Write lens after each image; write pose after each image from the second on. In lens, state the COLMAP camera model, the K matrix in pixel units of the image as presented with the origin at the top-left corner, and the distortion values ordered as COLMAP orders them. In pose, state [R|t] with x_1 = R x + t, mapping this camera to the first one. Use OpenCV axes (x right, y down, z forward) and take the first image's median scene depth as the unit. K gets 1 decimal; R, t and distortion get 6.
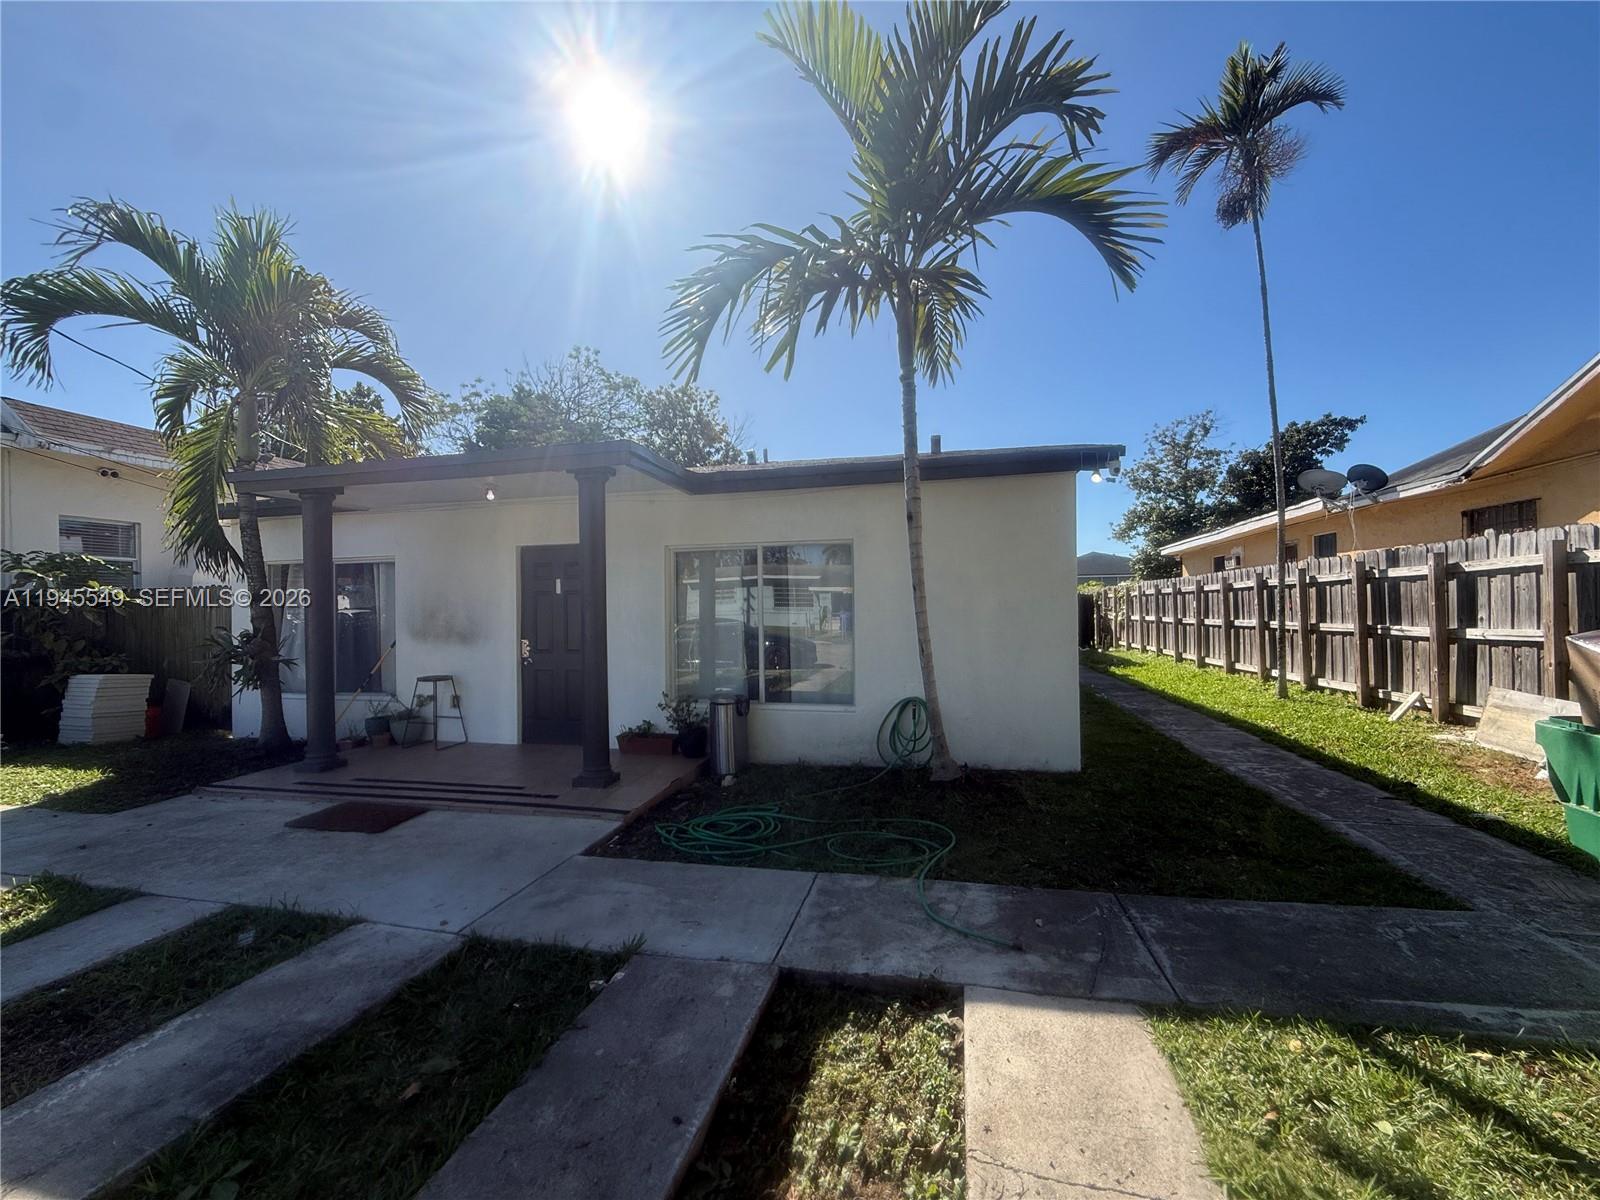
lens RADIAL K [[635.7, 0, 797.7], [0, 635.7, 602.6], [0, 0, 1]] dist [0.000822, -0.000304]
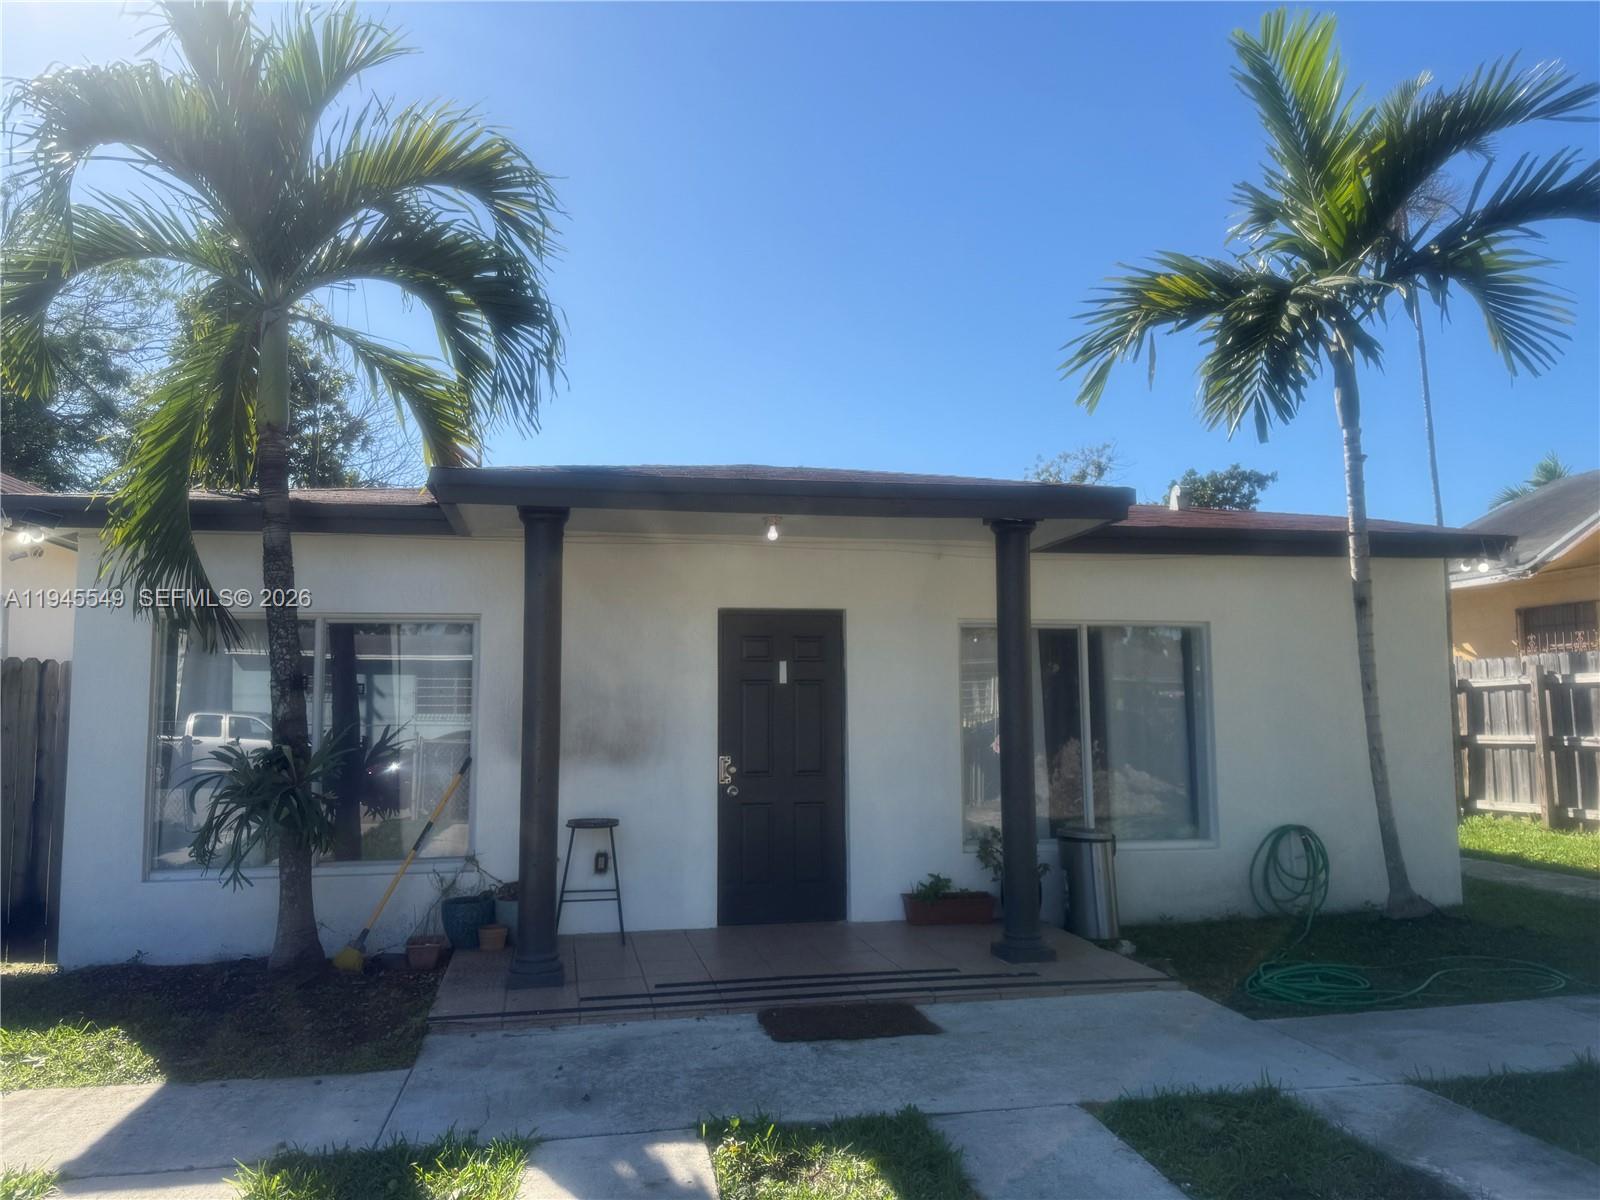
lens RADIAL K [[1117.8, 0, 800.0], [0, 1117.8, 600.0], [0, 0, 1]] dist [-0.006194, -0.004172]
pose [[0.921063, 0.048333, 0.386403, -0.844109], [-0.011174, 0.995139, -0.097841, 0.011817], [-0.389254, 0.085800, 0.917126, -0.055649]]
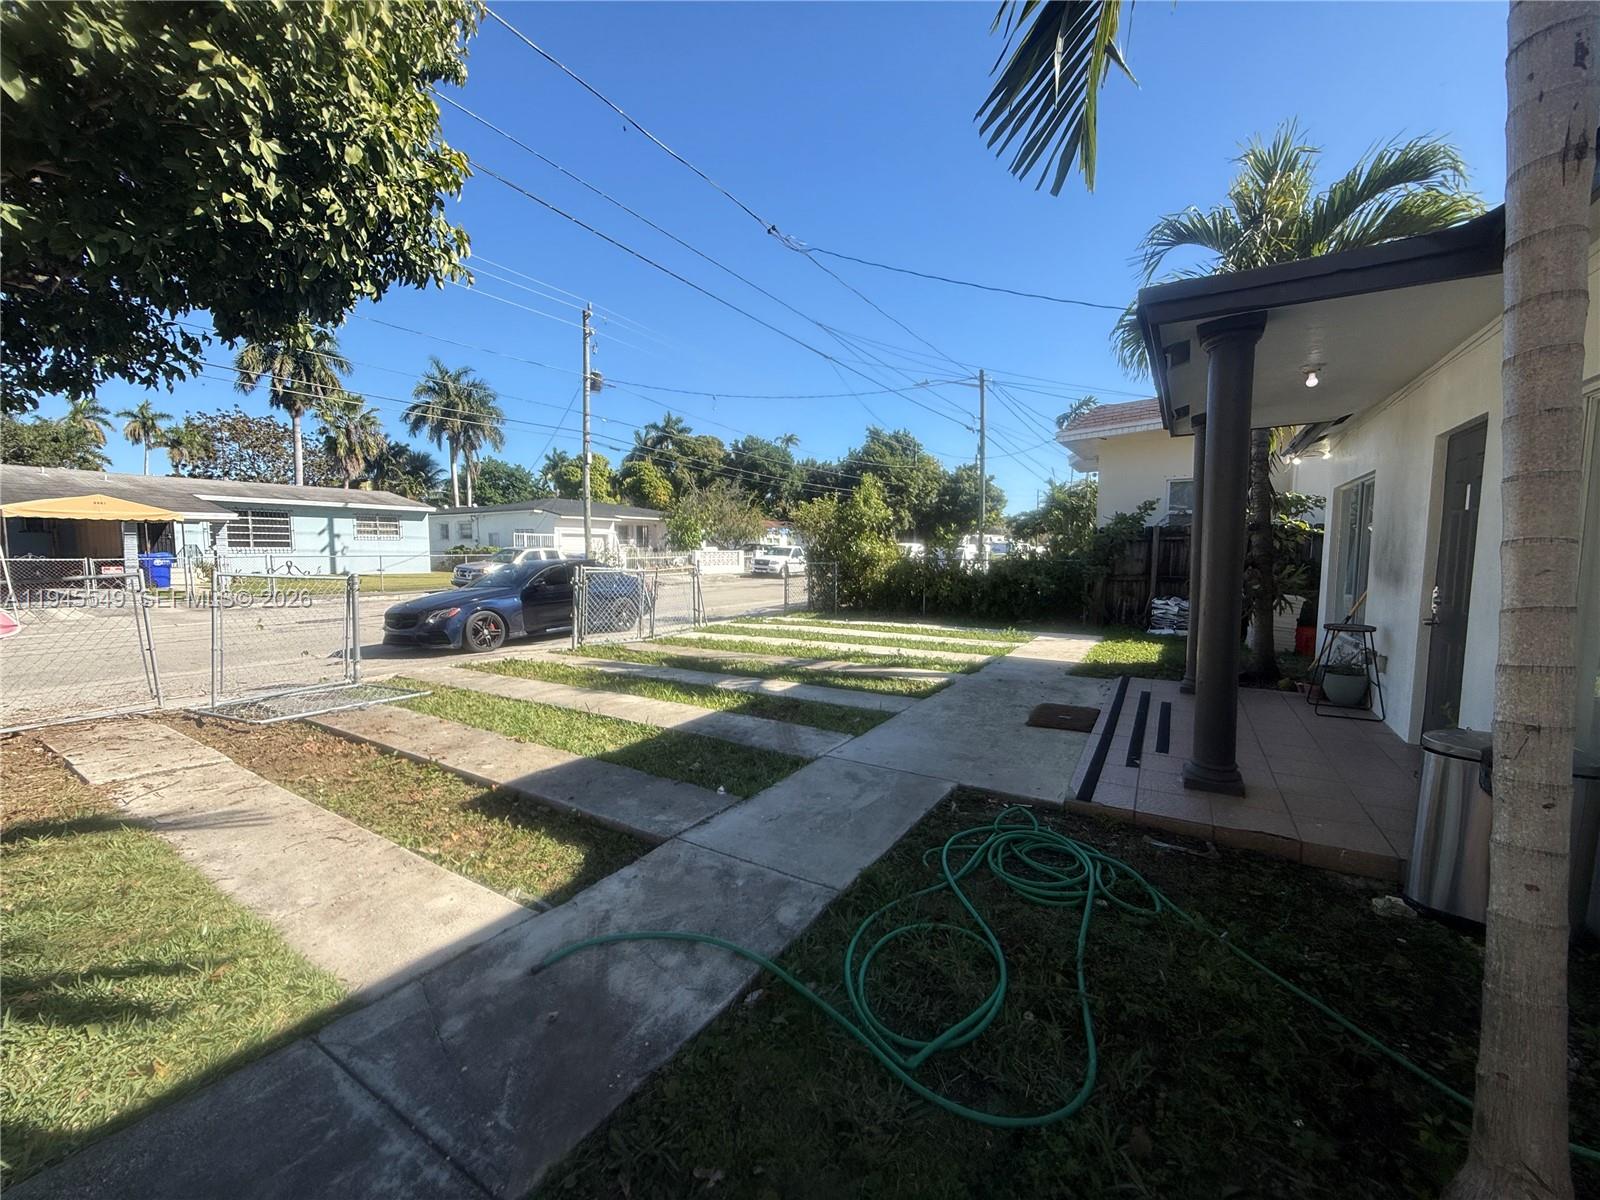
lens RADIAL K [[639.5, 0, 804.7], [0, 639.5, 603.2], [0, 0, 1]] dist [0.001479, 0.000171]
pose [[-0.316945, 0.092923, -0.943881, 0.389933], [0.012068, 0.995503, 0.093953, 0.008126], [0.948367, 0.018387, -0.316641, 0.639681]]
